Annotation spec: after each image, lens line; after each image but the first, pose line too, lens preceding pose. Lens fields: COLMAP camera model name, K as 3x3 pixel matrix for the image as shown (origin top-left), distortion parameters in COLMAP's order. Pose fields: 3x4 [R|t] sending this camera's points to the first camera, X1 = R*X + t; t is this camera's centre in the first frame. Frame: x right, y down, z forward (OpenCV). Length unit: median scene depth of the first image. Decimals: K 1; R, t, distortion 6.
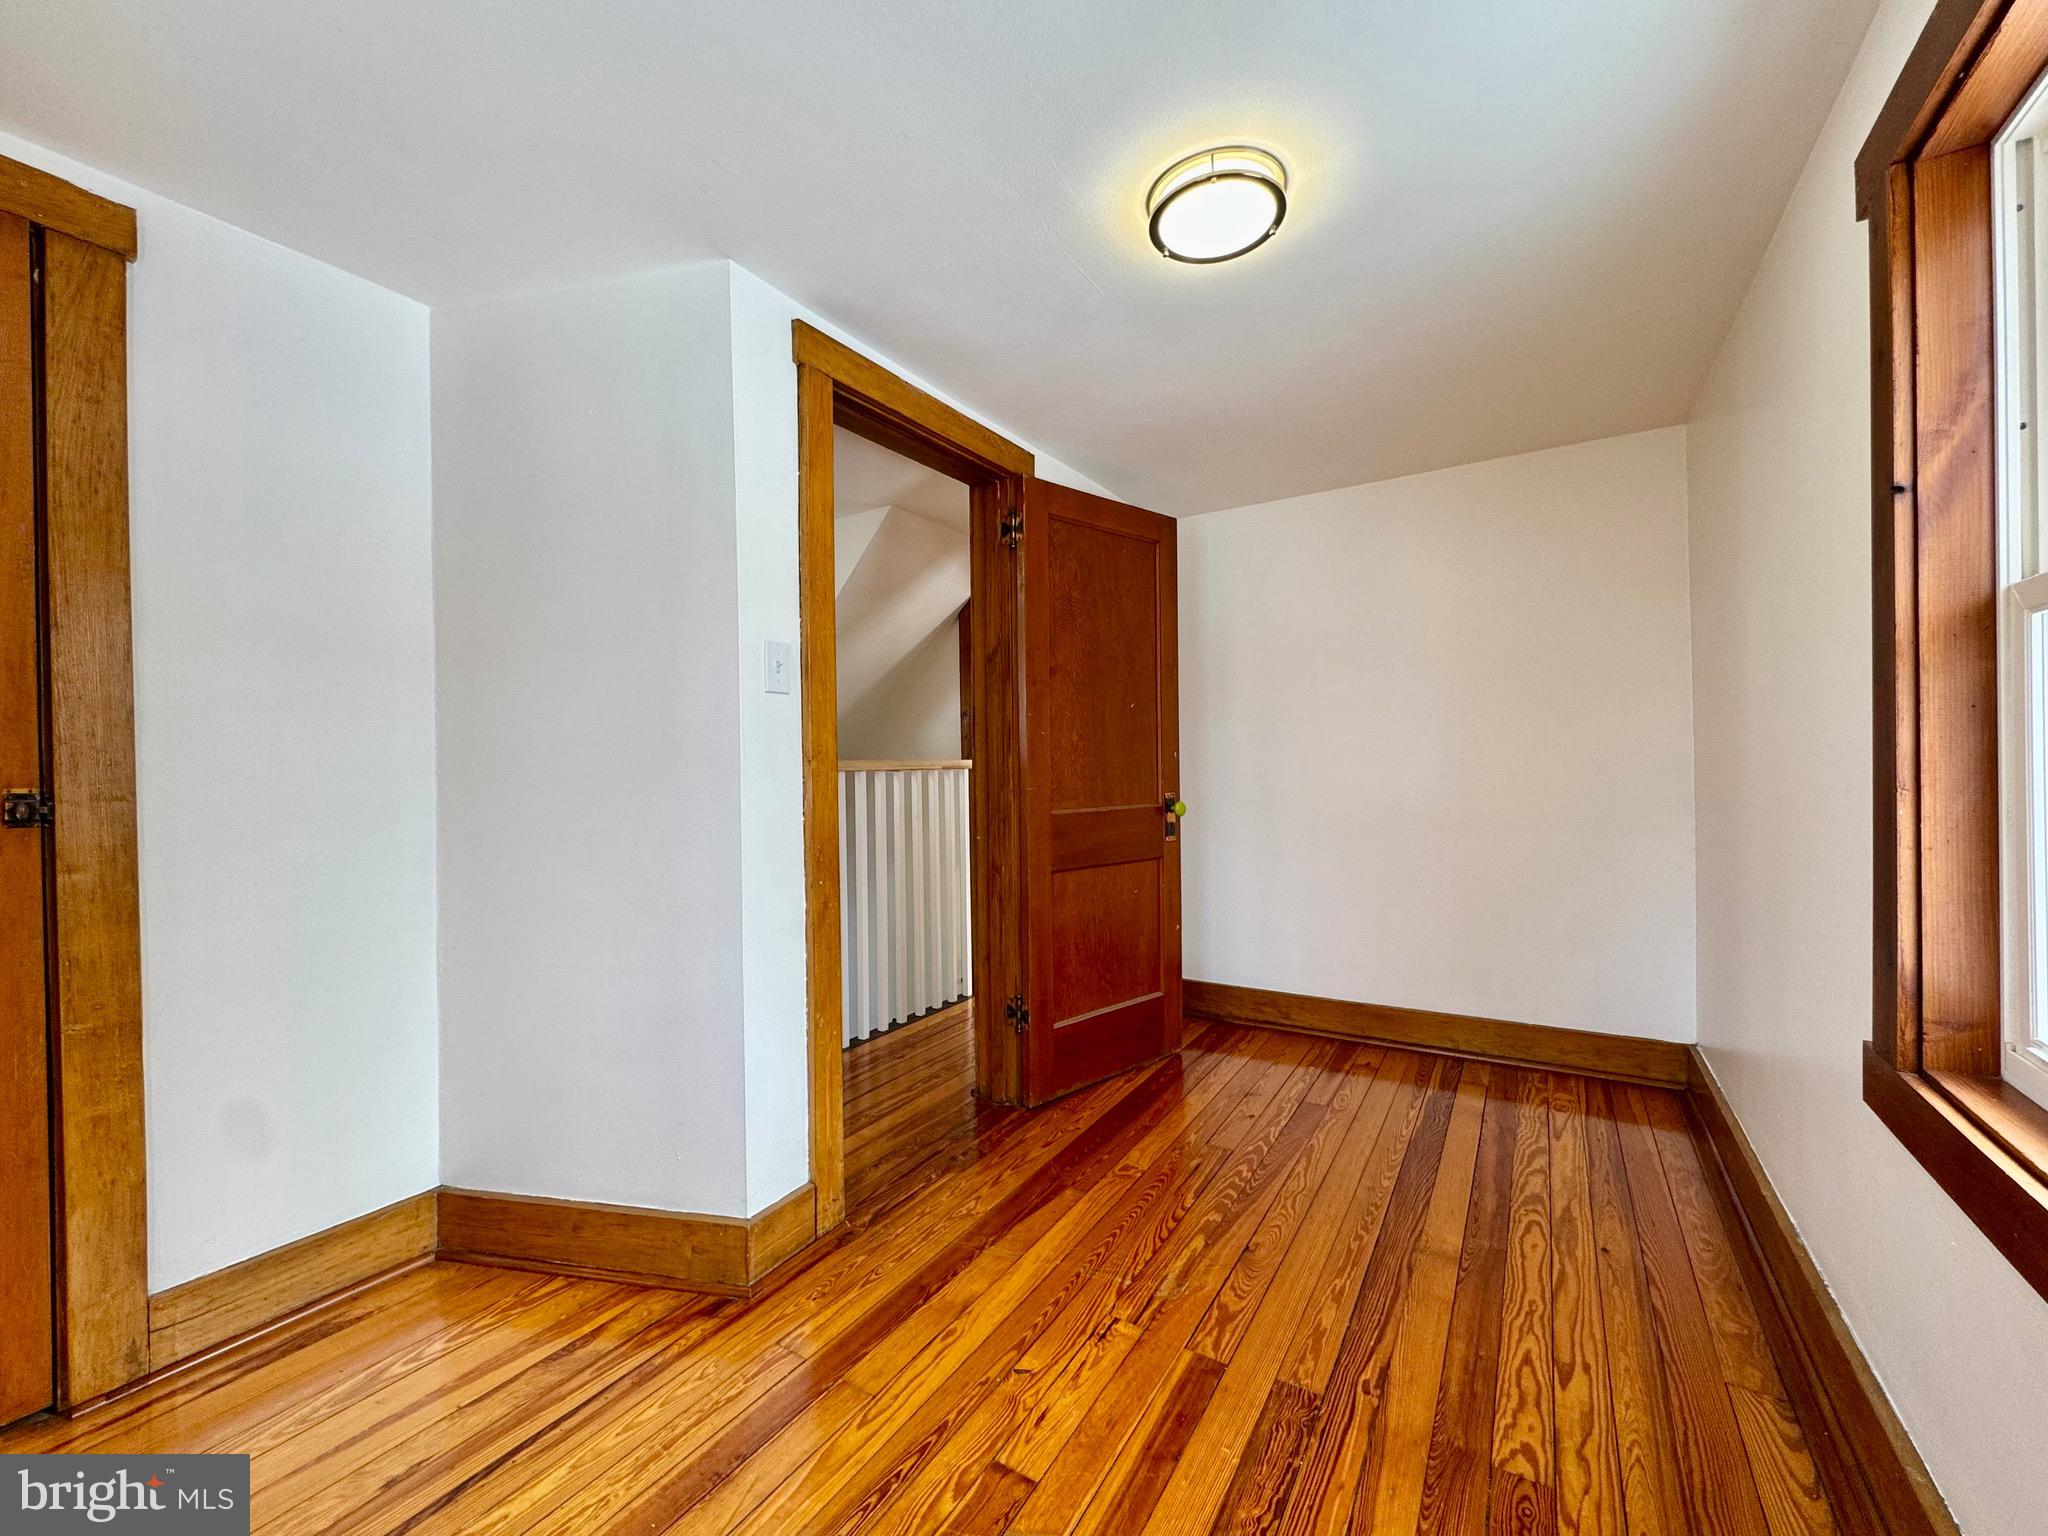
lens RADIAL K [[816.8, 0, 1024.0], [0, 816.8, 768.0], [0, 0, 1]] dist [-0.000902, 0.000101]
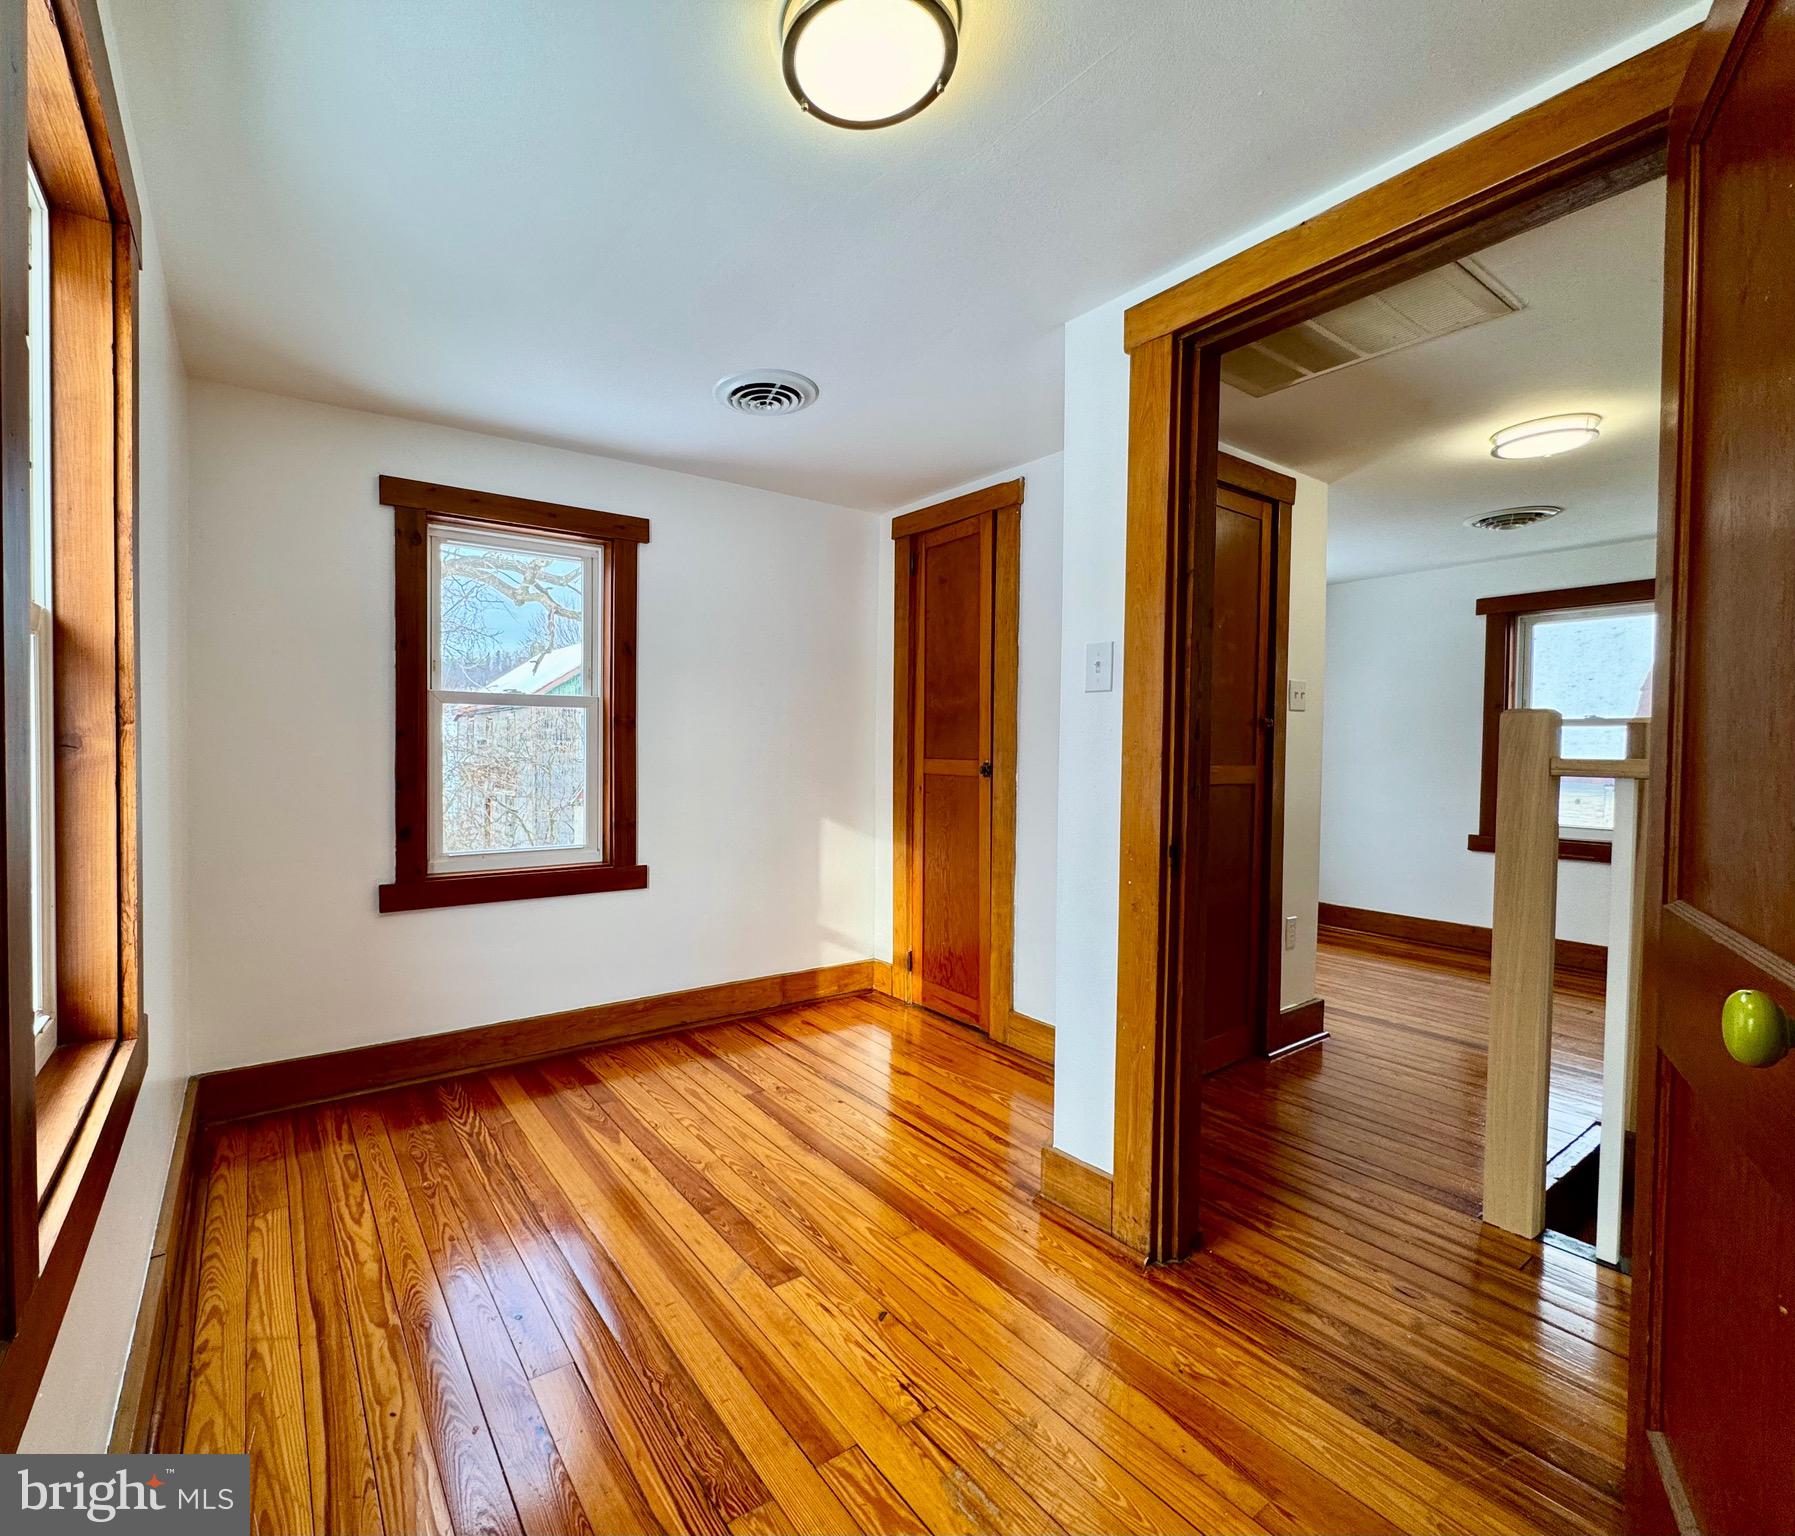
lens RADIAL K [[831.3, 0, 774.4], [0, 831.3, 769.0], [0, 0, 1]] dist [-0.002215, -0.000334]
pose [[-0.432033, 0.030997, -0.901325, 1.057889], [-0.013334, 0.999080, 0.040750, -0.035915], [0.901759, 0.029624, -0.431223, 1.351783]]
